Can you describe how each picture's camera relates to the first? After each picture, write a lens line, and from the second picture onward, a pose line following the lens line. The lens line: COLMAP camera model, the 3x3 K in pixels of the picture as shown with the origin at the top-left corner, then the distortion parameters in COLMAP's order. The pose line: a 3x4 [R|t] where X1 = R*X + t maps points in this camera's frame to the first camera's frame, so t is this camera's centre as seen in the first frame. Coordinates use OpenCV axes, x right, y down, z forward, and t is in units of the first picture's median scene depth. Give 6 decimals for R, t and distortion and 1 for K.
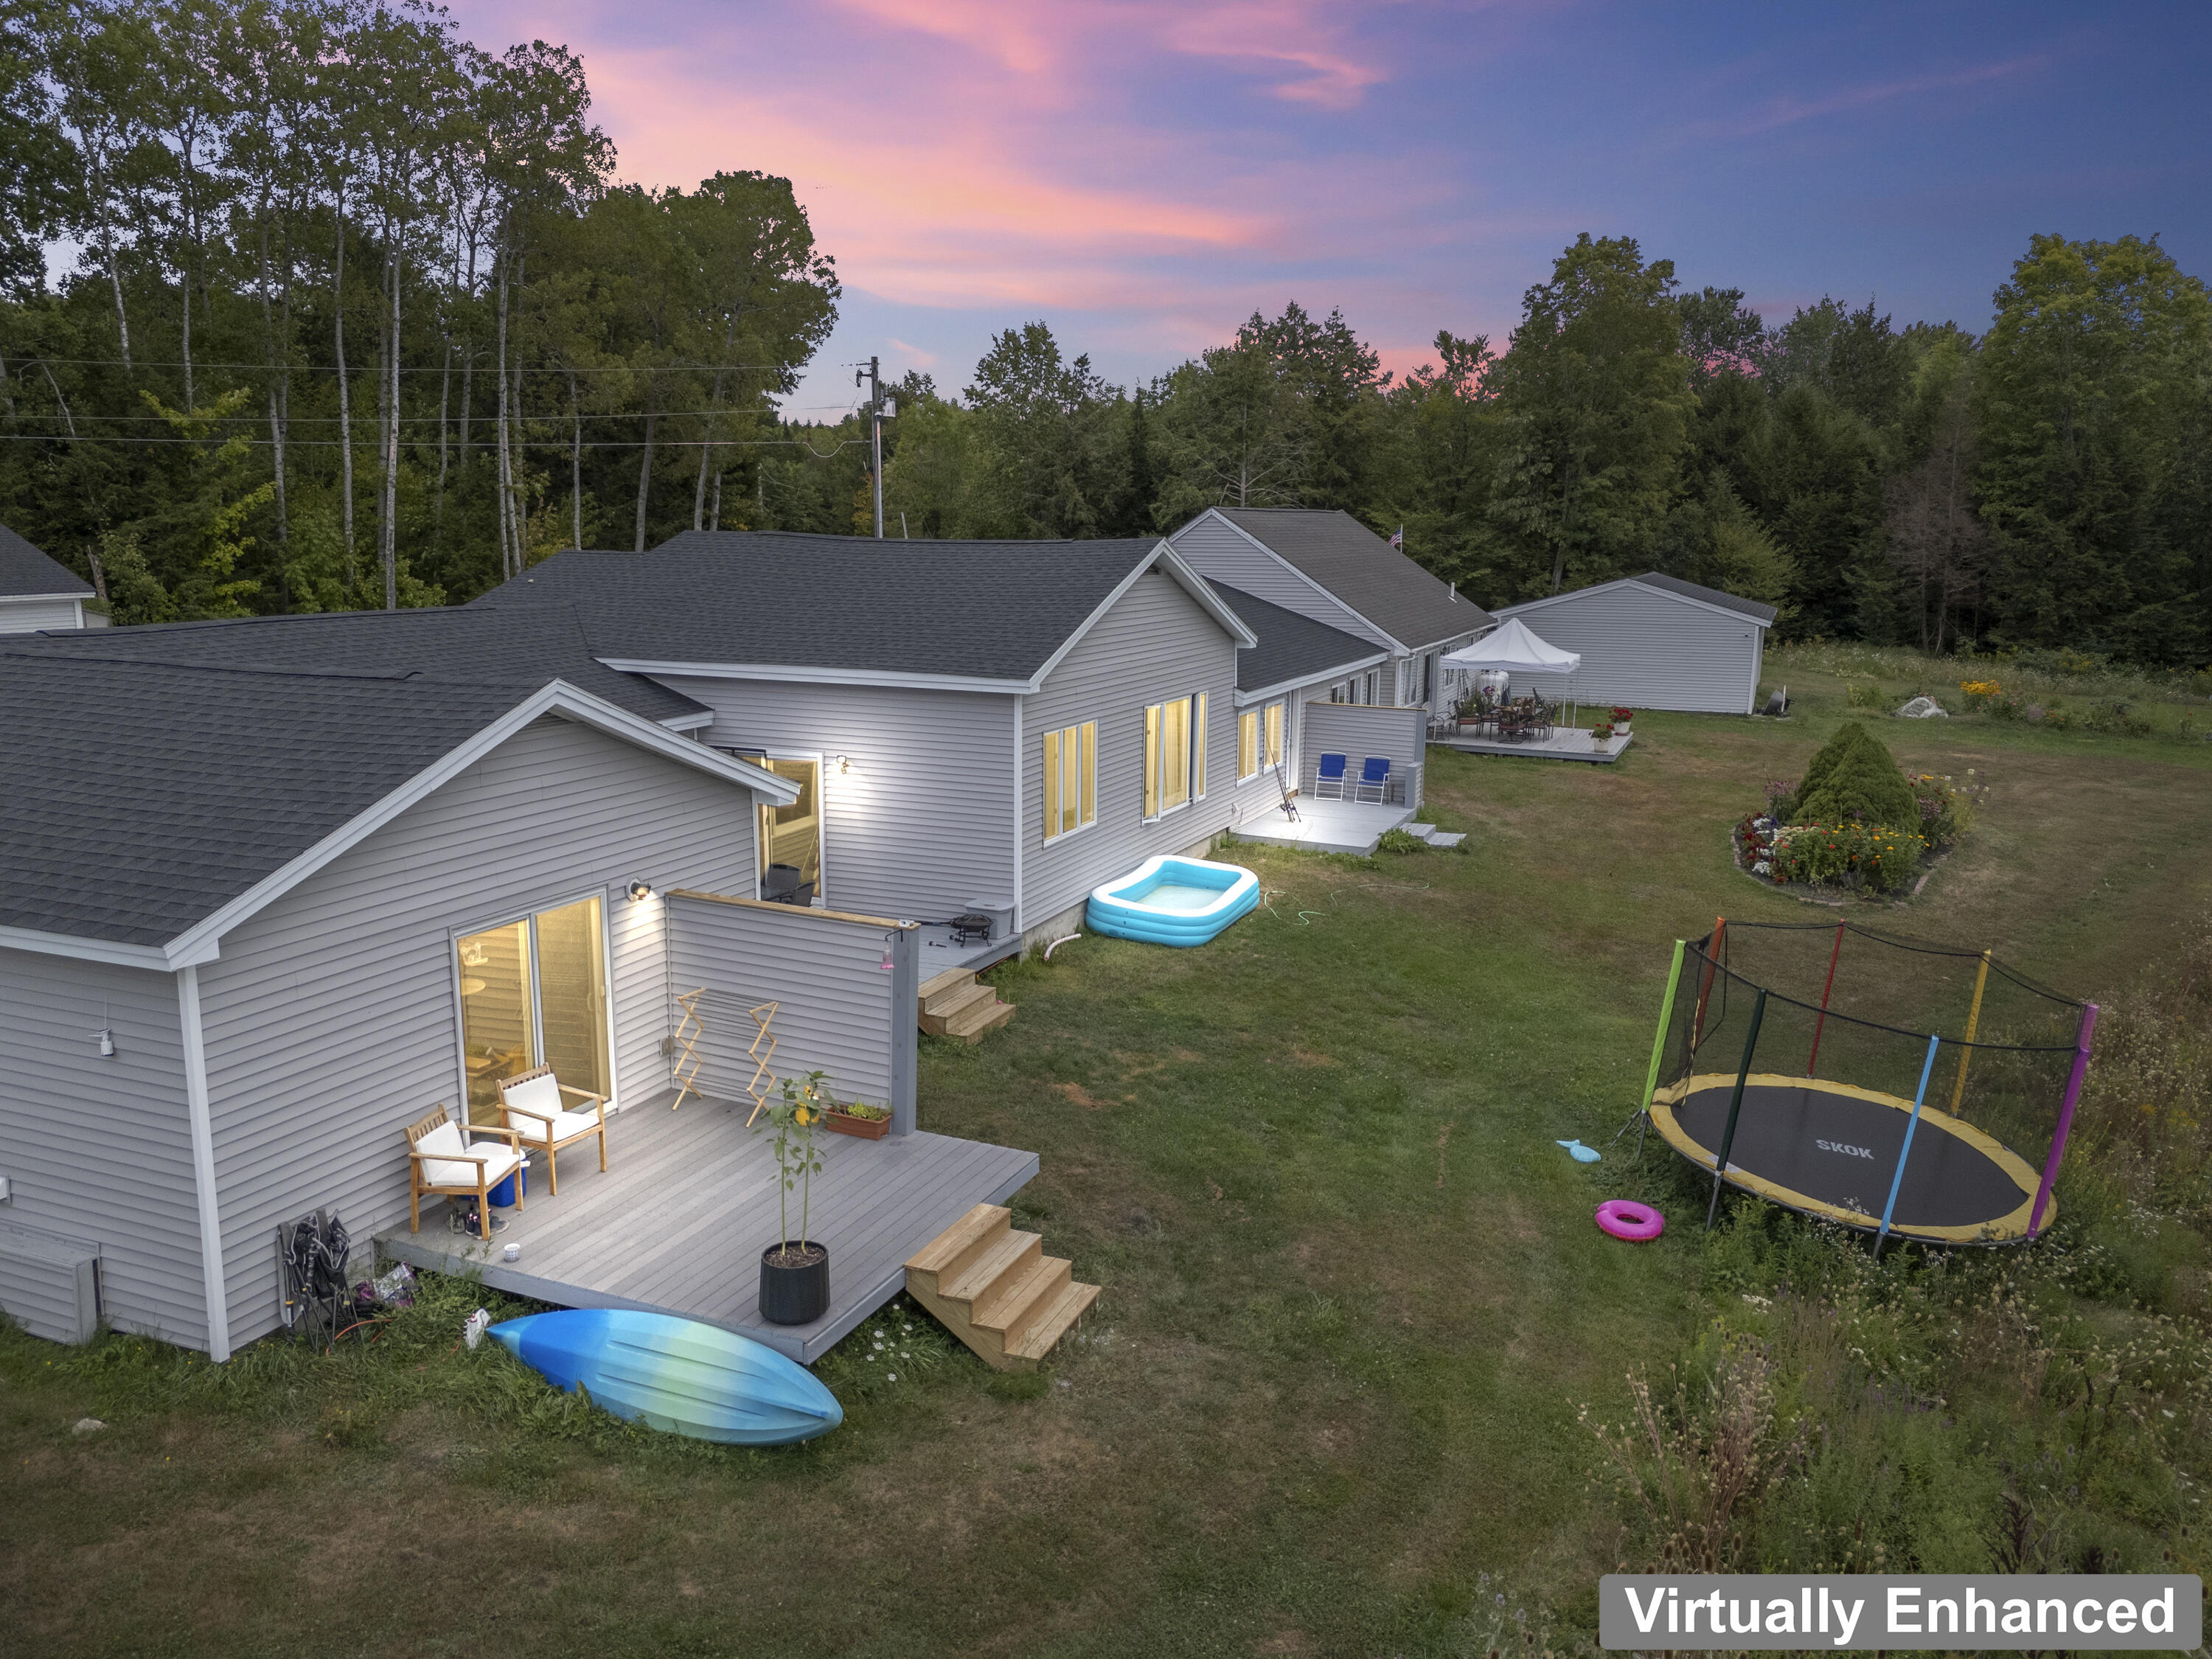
lens RADIAL K [[1624.2, 0, 1101.6], [0, 1624.2, 817.2], [0, 0, 1]] dist [0.066881, -0.059198]
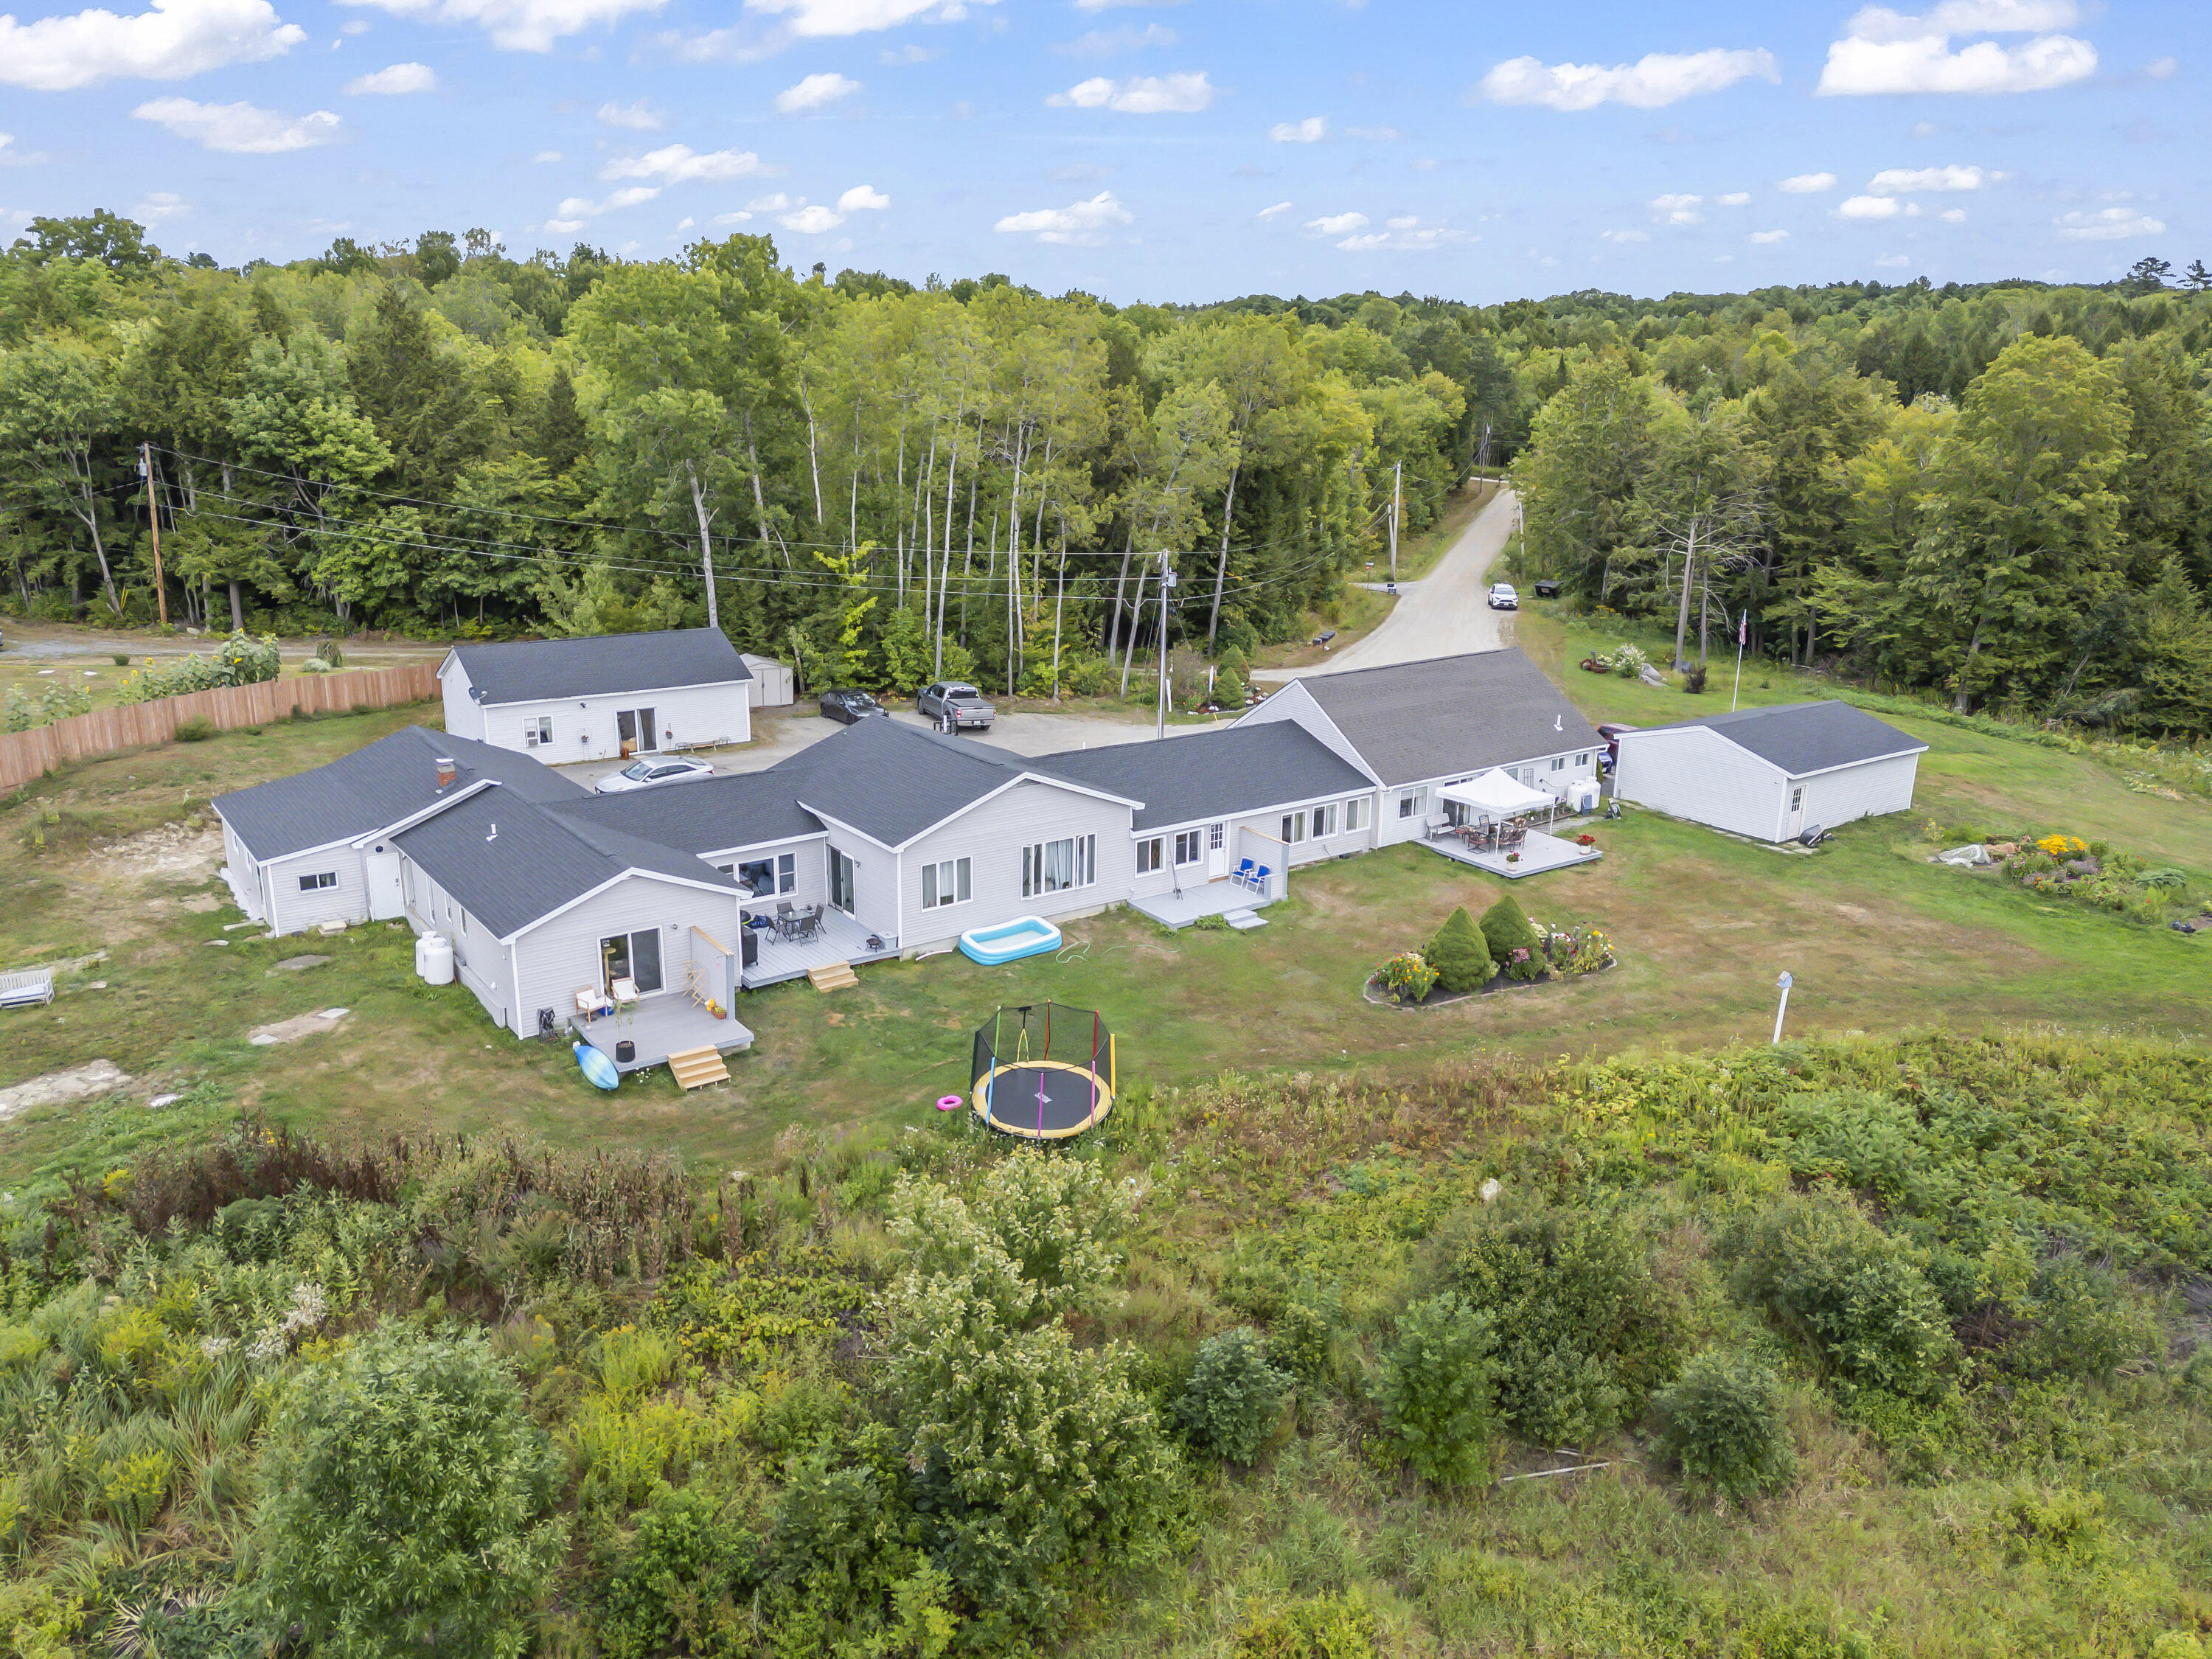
lens RADIAL K [[1624.2, 0, 1101.6], [0, 1624.2, 817.2], [0, 0, 1]] dist [0.066881, -0.059198]
pose [[0.853285, 0.140828, -0.502068, 1.102654], [-0.095811, 0.988790, 0.114517, -0.337711], [0.512567, -0.049612, 0.857213, -0.703829]]
